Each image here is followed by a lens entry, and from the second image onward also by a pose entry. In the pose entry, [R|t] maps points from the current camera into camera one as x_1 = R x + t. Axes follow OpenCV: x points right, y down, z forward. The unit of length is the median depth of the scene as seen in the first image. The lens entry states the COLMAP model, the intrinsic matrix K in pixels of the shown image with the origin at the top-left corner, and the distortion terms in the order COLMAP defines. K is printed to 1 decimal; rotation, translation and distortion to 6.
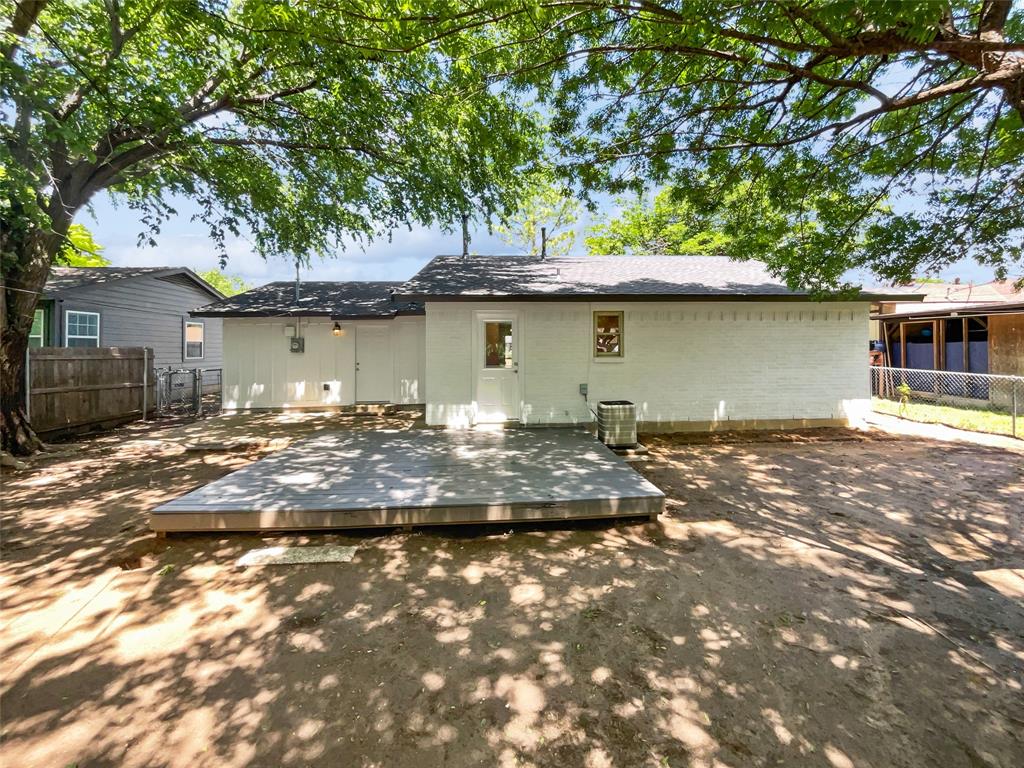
lens RADIAL K [[429.8, 0, 512.6], [0, 429.8, 337.9], [0, 0, 1]] dist [-0.000685, 0.000150]
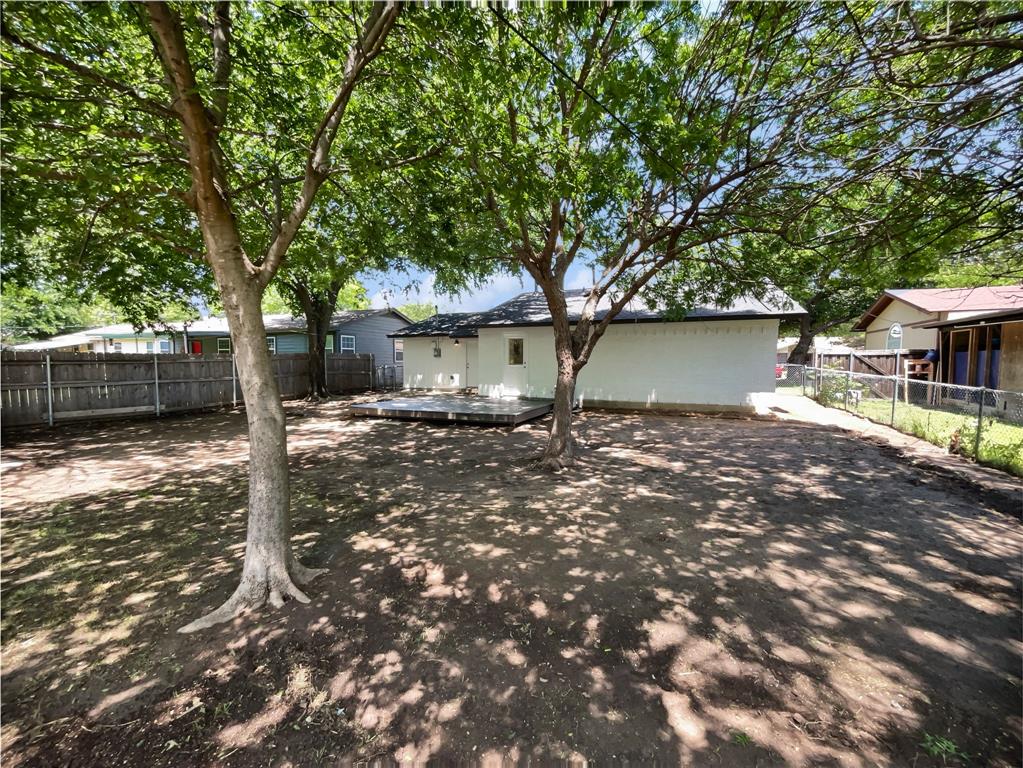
lens RADIAL K [[408.0, 0, 511.5], [0, 408.0, 384.0], [0, 0, 1]] dist [-0.000967, 0.000146]
pose [[0.900789, 0.033995, -0.432925, 0.678761], [0.002333, 0.996538, 0.083107, 0.008492], [0.434251, -0.075872, 0.897591, -0.506576]]
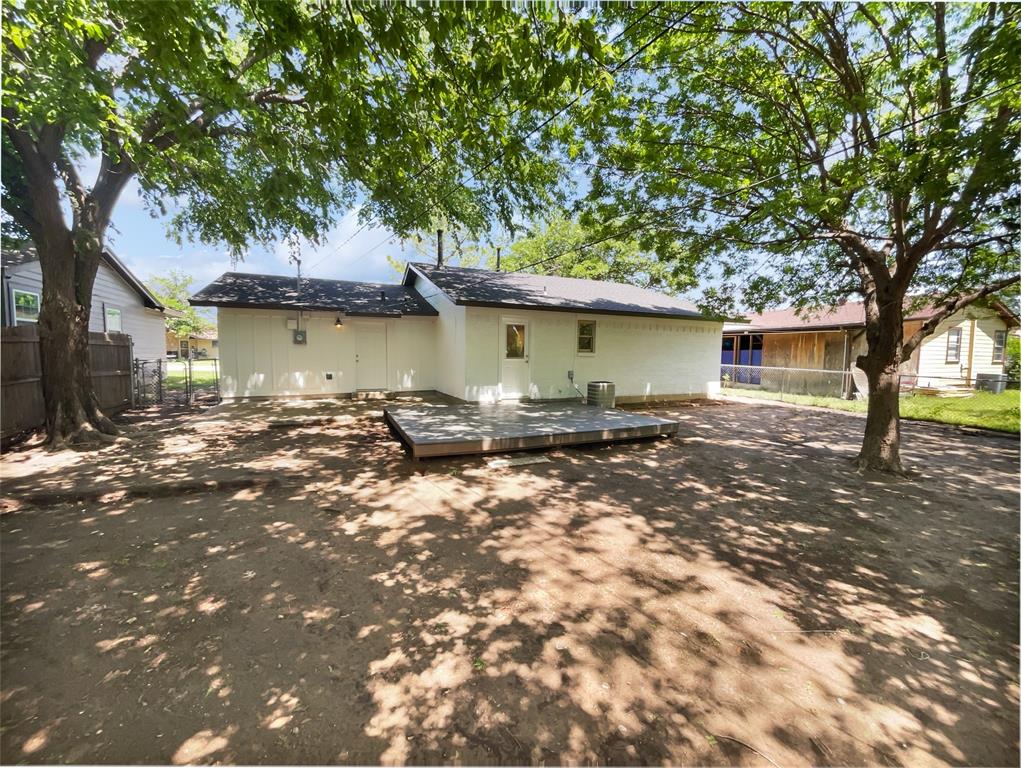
lens RADIAL K [[407.2, 0, 510.5], [0, 407.2, 384.0], [0, 0, 1]] dist [-0.000967, 0.000146]
pose [[0.936201, -0.004968, 0.351431, -0.502170], [-0.030158, 0.995077, 0.094409, 0.028136], [-0.350170, -0.098984, 0.931442, -0.197284]]
